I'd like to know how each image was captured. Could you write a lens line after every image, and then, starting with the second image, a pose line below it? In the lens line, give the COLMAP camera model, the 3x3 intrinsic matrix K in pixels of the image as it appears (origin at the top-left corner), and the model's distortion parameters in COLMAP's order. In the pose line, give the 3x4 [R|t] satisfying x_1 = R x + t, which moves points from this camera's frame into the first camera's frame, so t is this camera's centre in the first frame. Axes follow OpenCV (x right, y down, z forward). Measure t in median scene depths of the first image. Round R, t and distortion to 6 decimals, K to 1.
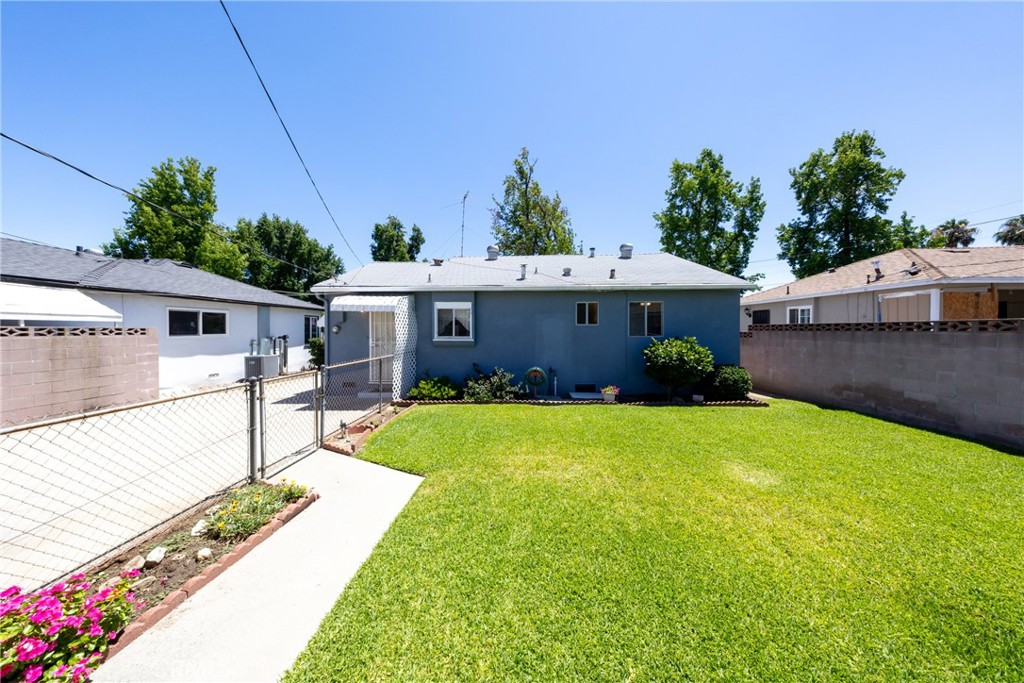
lens RADIAL K [[301.0, 0, 502.0], [0, 301.0, 331.9], [0, 0, 1]] dist [-0.002389, -0.000127]
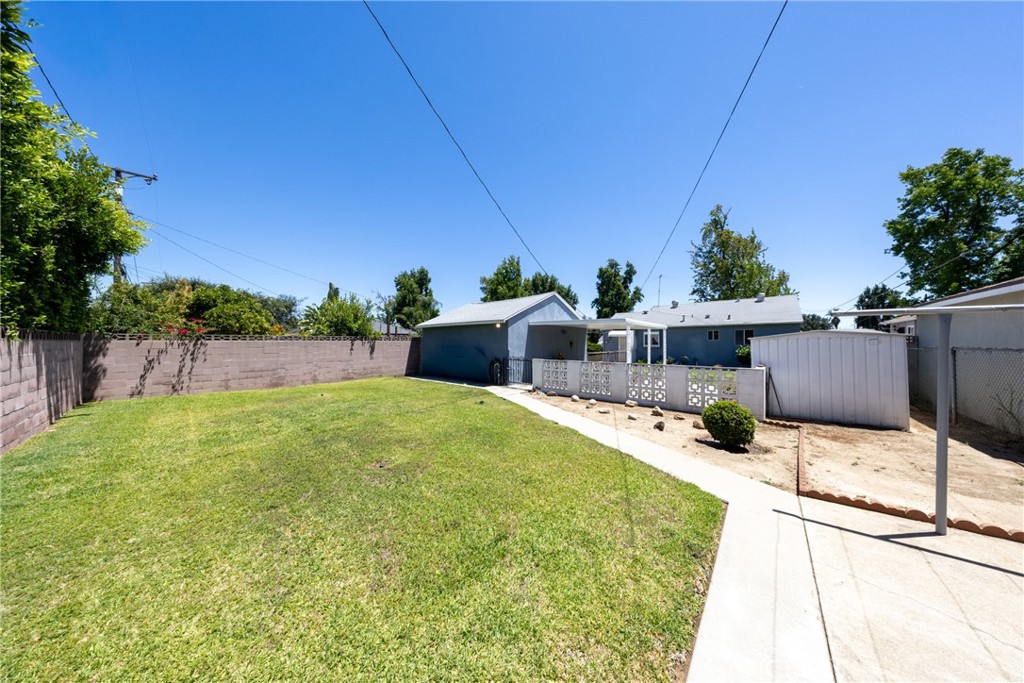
lens RADIAL K [[301.0, 0, 509.2], [0, 301.0, 357.8], [0, 0, 1]] dist [-0.002389, -0.000127]
pose [[0.804232, 0.026974, -0.593703, 0.337659], [0.000884, 0.998914, 0.046582, 0.002290], [0.594314, -0.037988, 0.803335, -1.545720]]
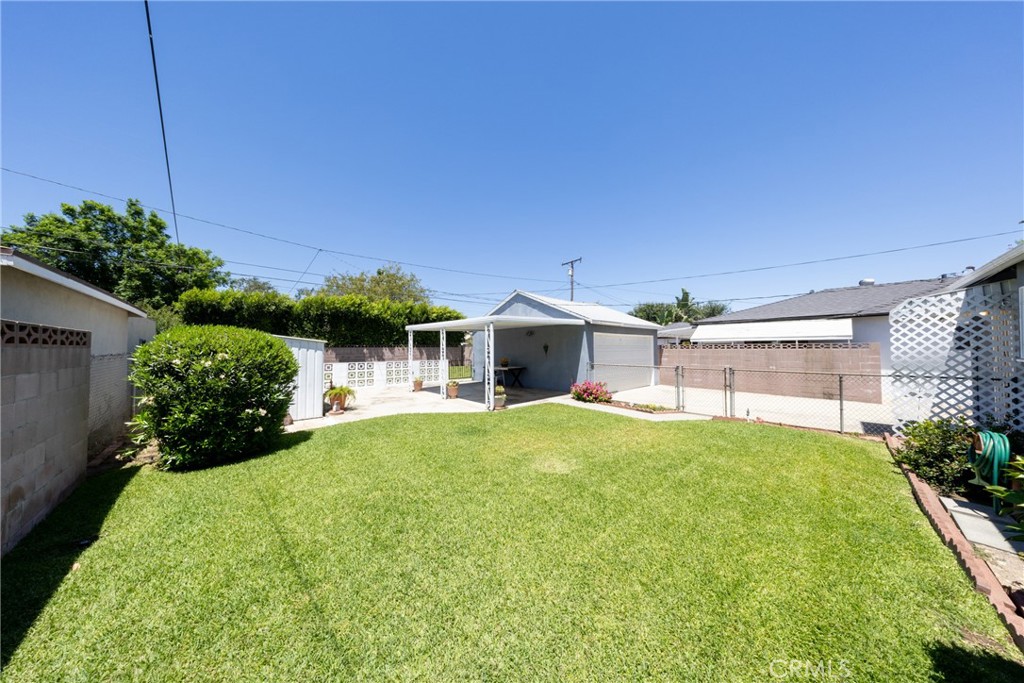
lens RADIAL K [[301.0, 0, 498.4], [0, 301.0, 346.9], [0, 0, 1]] dist [-0.002389, -0.000127]
pose [[-0.708603, 0.000352, -0.705607, 0.656393], [0.003626, 0.999988, -0.003144, 0.001122], [0.705598, -0.004786, -0.708596, 0.588110]]
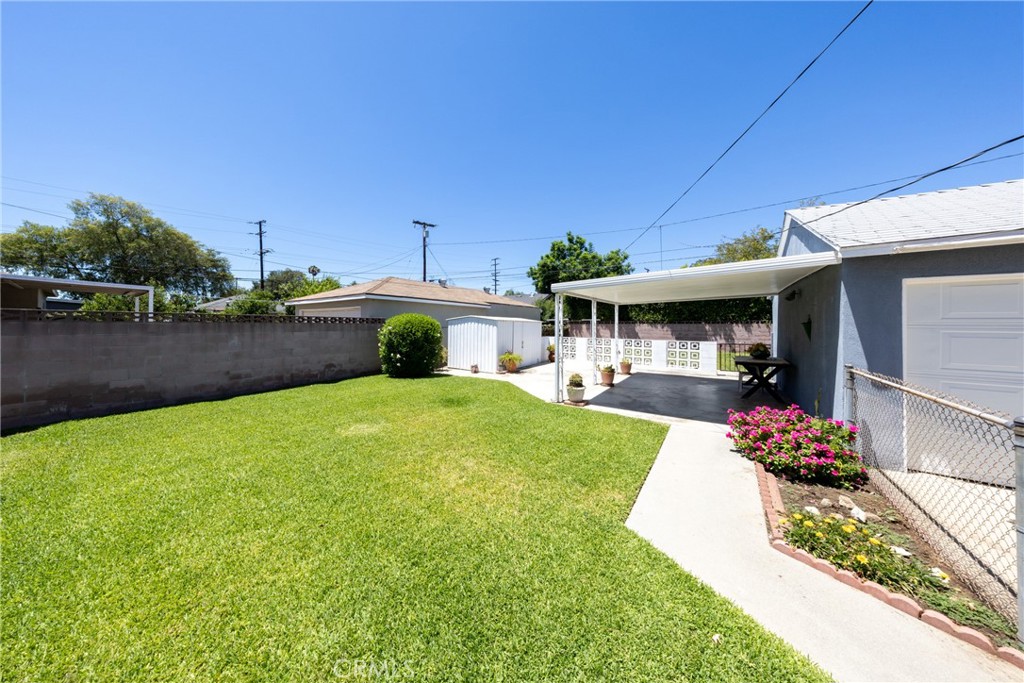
lens RADIAL K [[301.0, 0, 493.4], [0, 301.0, 328.5], [0, 0, 1]] dist [-0.002389, -0.000127]
pose [[-0.838246, -0.010647, 0.545188, -0.133350], [-0.003542, 0.999895, 0.014080, 0.001655], [-0.545280, 0.009872, -0.838196, 0.624266]]
